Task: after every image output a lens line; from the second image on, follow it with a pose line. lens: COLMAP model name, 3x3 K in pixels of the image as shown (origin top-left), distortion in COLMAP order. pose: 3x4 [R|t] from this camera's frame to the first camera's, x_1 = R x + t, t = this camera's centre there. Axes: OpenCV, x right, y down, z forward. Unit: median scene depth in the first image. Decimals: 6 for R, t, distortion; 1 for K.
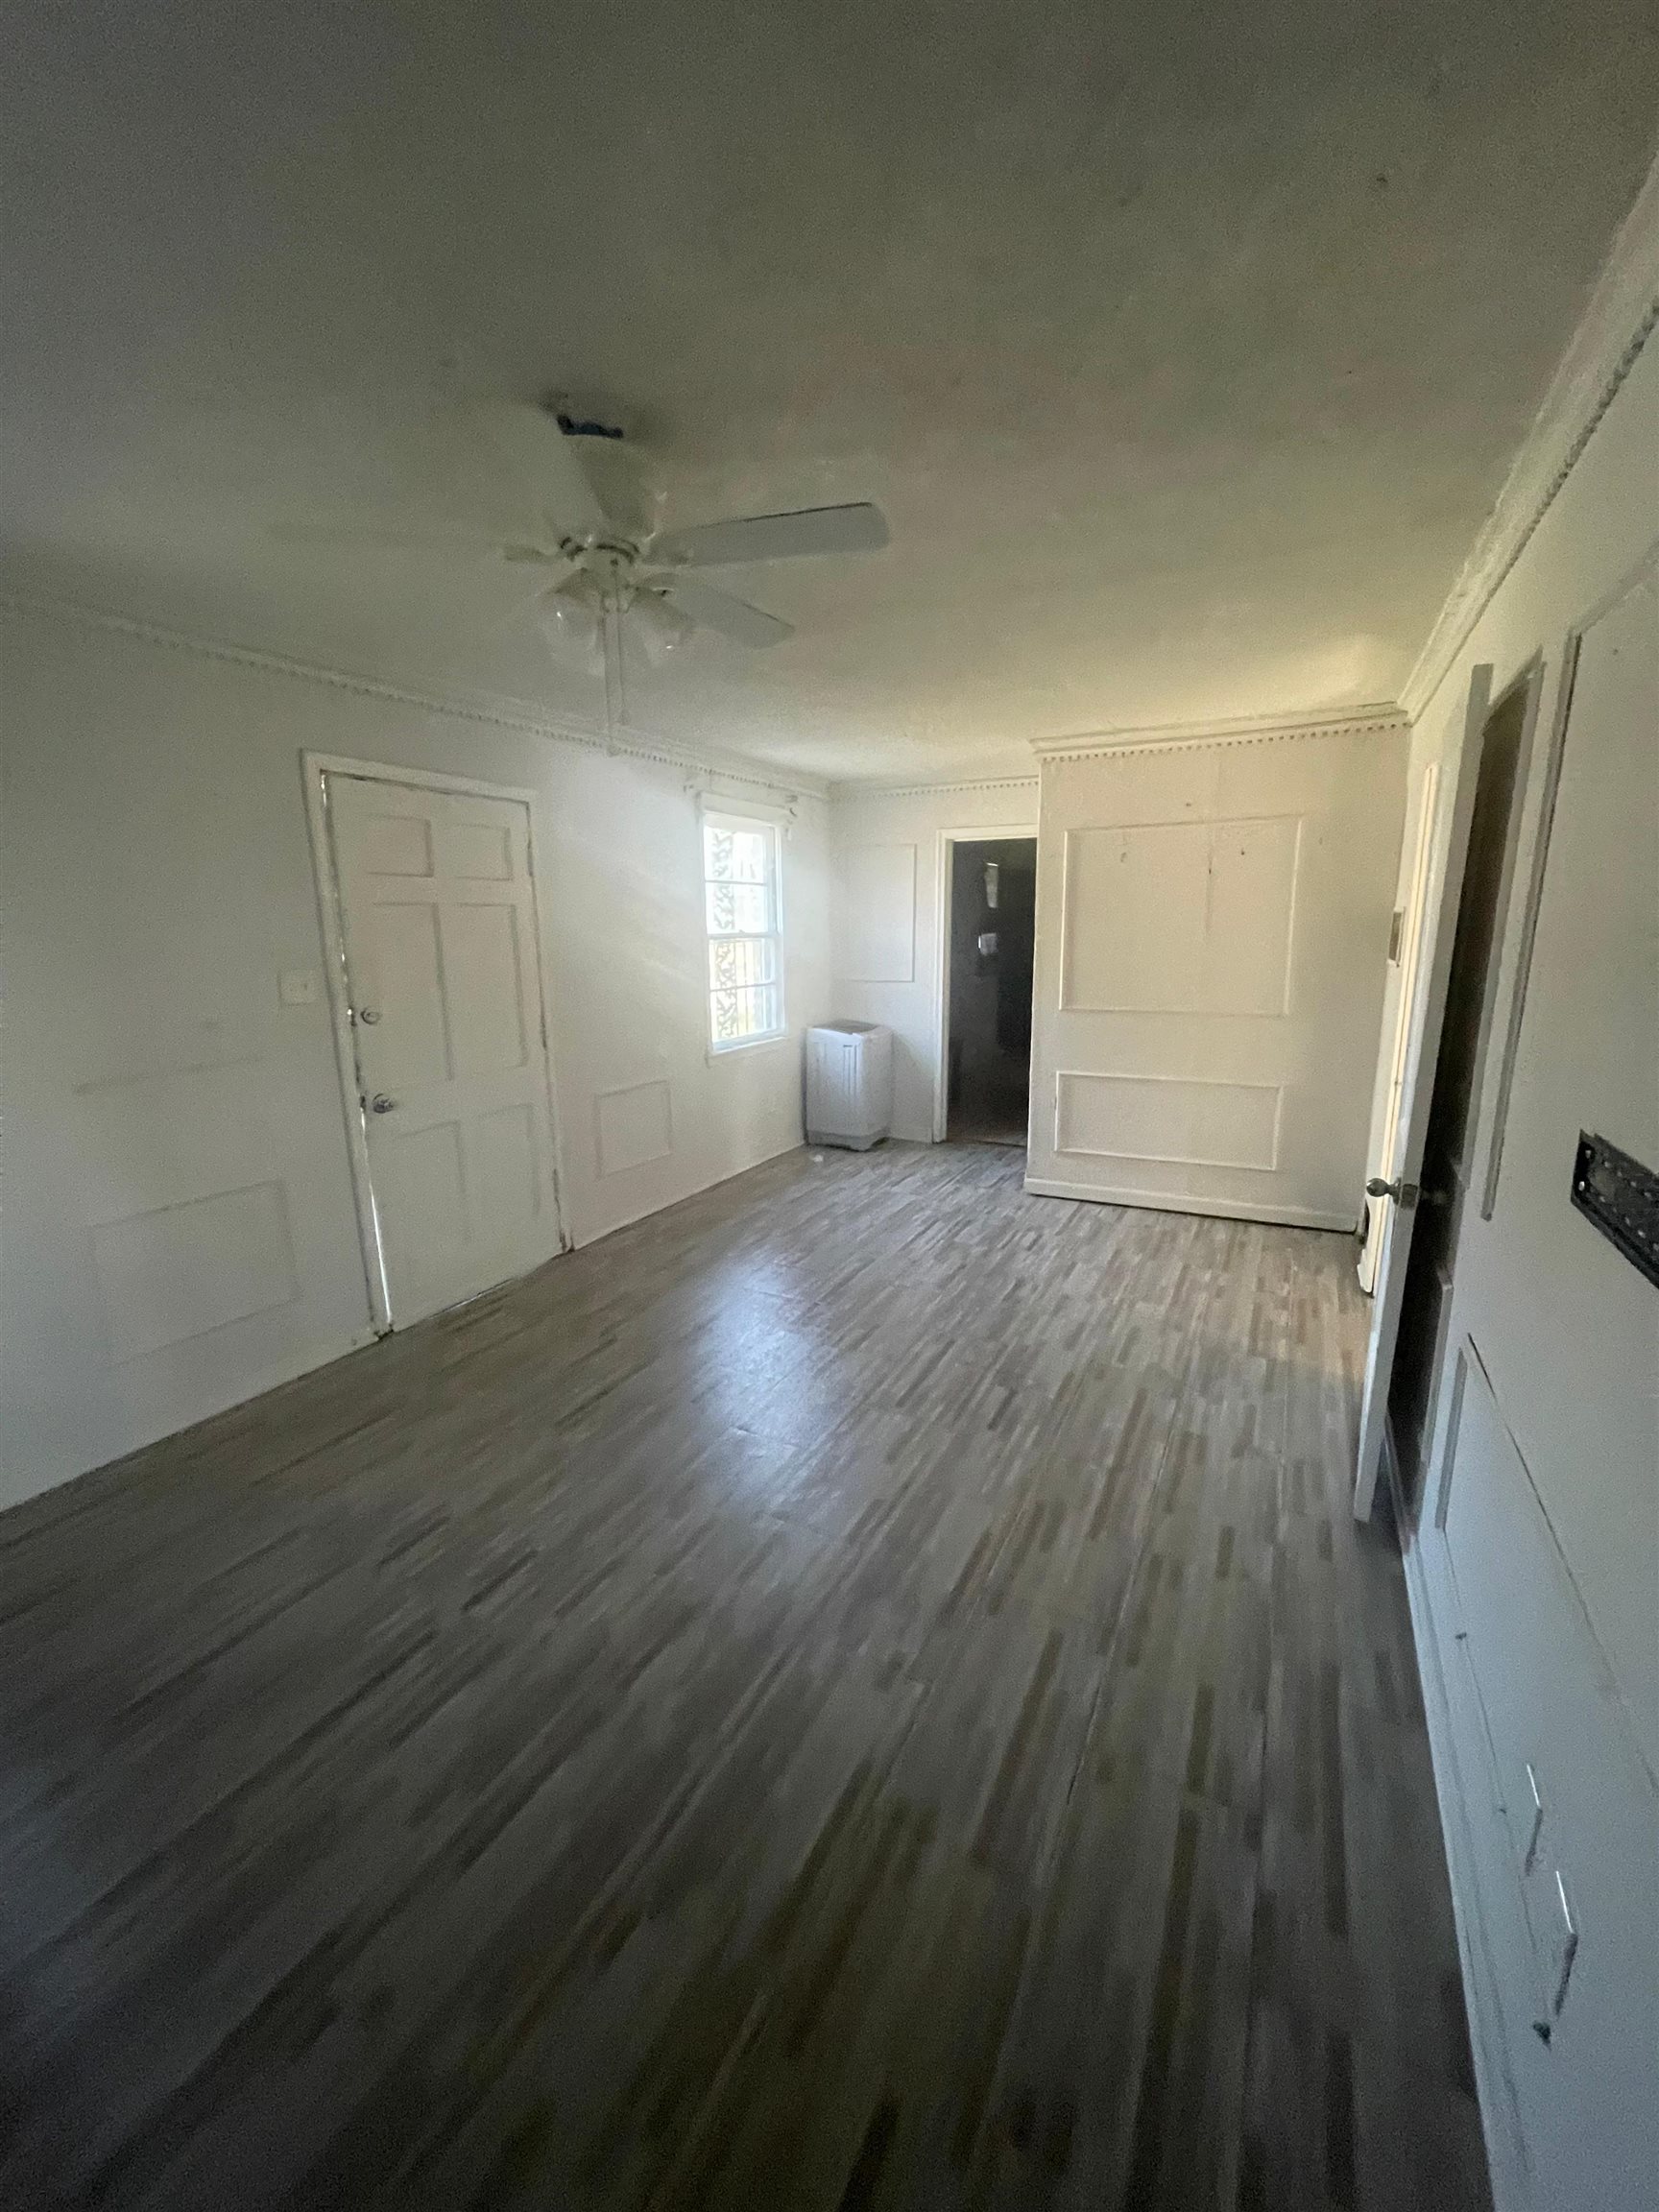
lens RADIAL K [[884.4, 0, 832.5], [0, 884.4, 1100.8], [0, 0, 1]] dist [-0.002917, -0.000604]
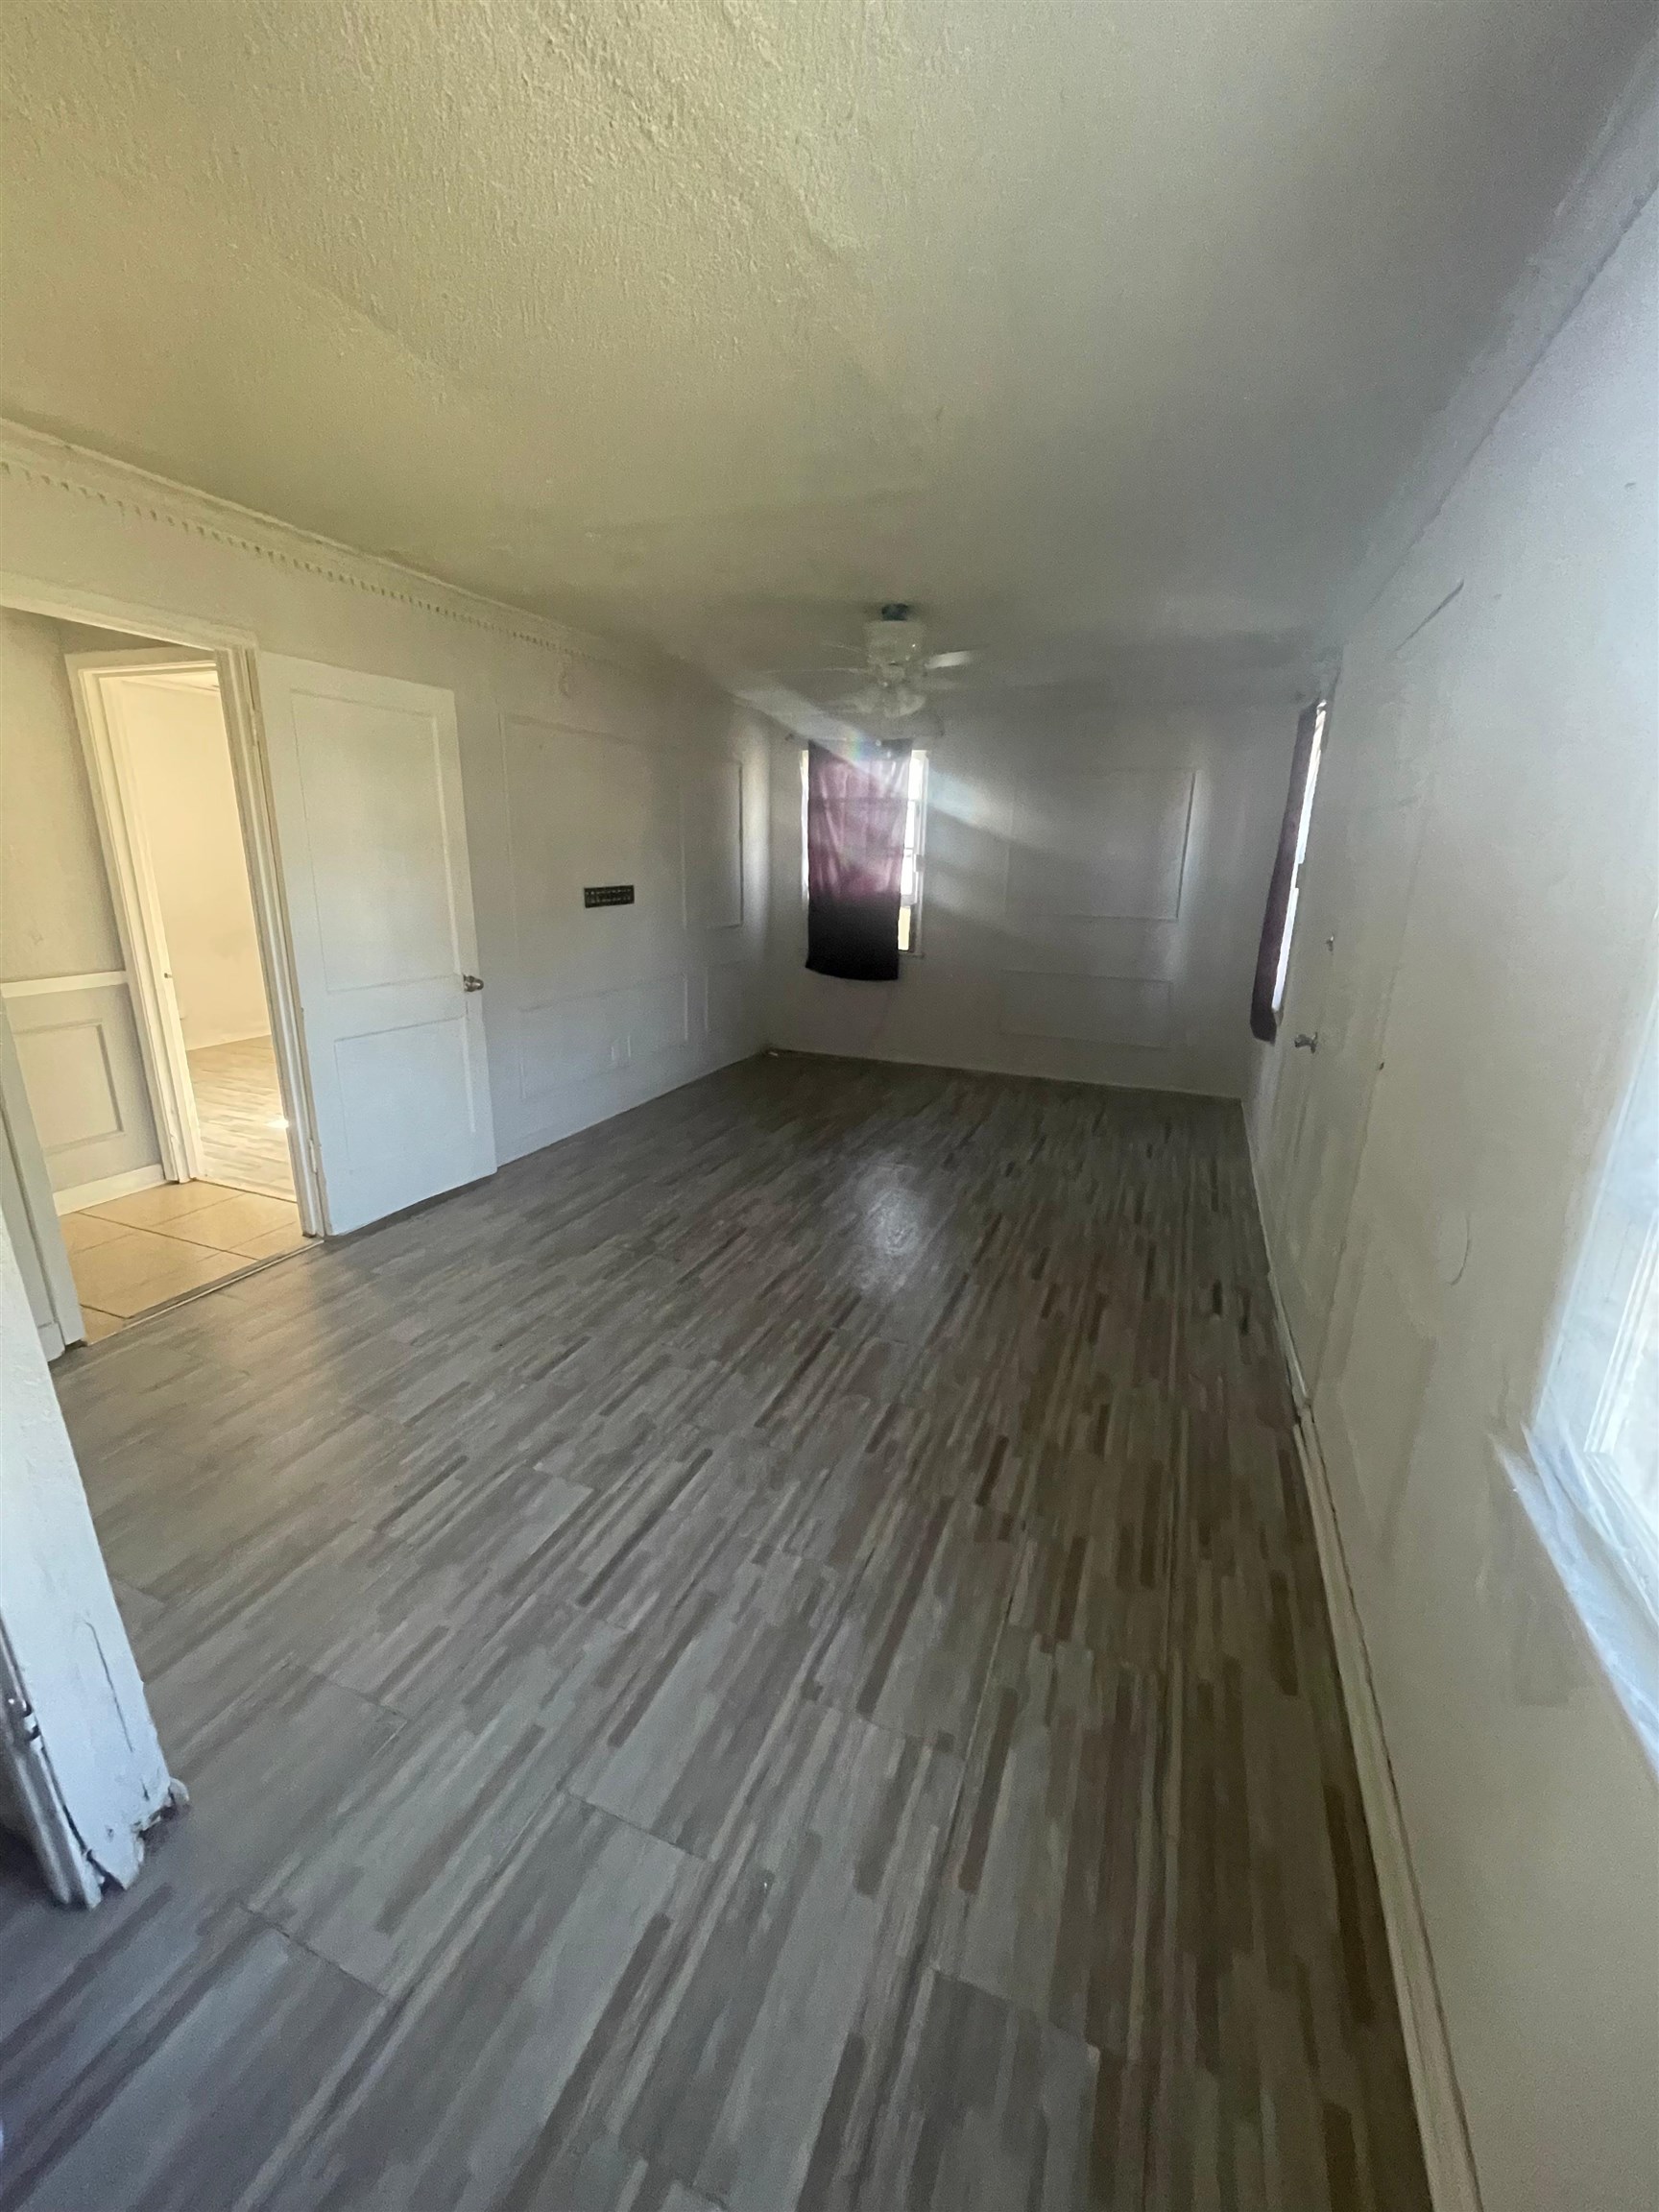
lens RADIAL K [[884.4, 0, 829.5], [0, 884.4, 1114.8], [0, 0, 1]] dist [-0.002917, -0.000604]
pose [[-0.994889, 0.020215, -0.098926, 0.054533], [-0.029079, 0.880877, 0.472451, -0.275465], [0.096692, 0.472913, -0.875787, 1.441132]]
